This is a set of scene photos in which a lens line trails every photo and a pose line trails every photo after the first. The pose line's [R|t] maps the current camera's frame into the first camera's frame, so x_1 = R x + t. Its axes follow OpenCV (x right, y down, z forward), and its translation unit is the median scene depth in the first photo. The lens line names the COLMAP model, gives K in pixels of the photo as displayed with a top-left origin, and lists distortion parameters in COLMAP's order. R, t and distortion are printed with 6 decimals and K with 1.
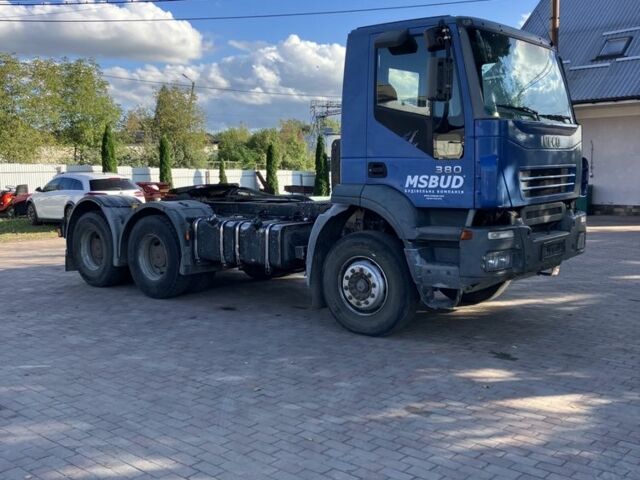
lens RADIAL K [[679.4, 0, 320.0], [0, 679.4, 240.0], [0, 0, 1]] dist [0.013332, -0.005289]
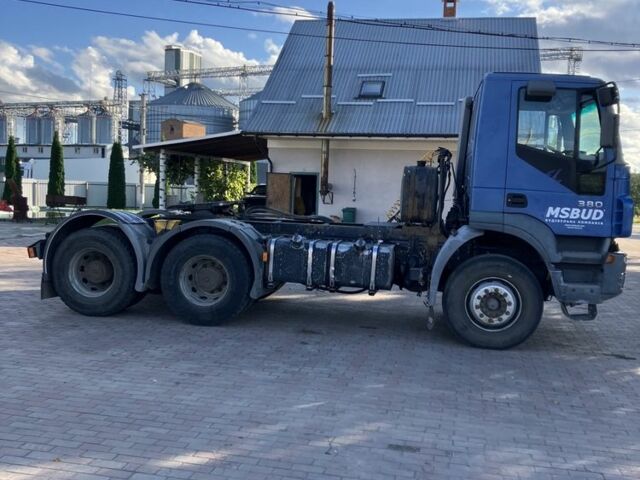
lens RADIAL K [[682.4, 0, 320.0], [0, 682.4, 240.0], [0, 0, 1]] dist [-0.023803, -0.009092]
pose [[0.875682, 0.012624, 0.482723, -0.729646], [-0.002093, 0.999748, -0.022348, -0.011823], [-0.482883, 0.018560, 0.875488, 0.170384]]
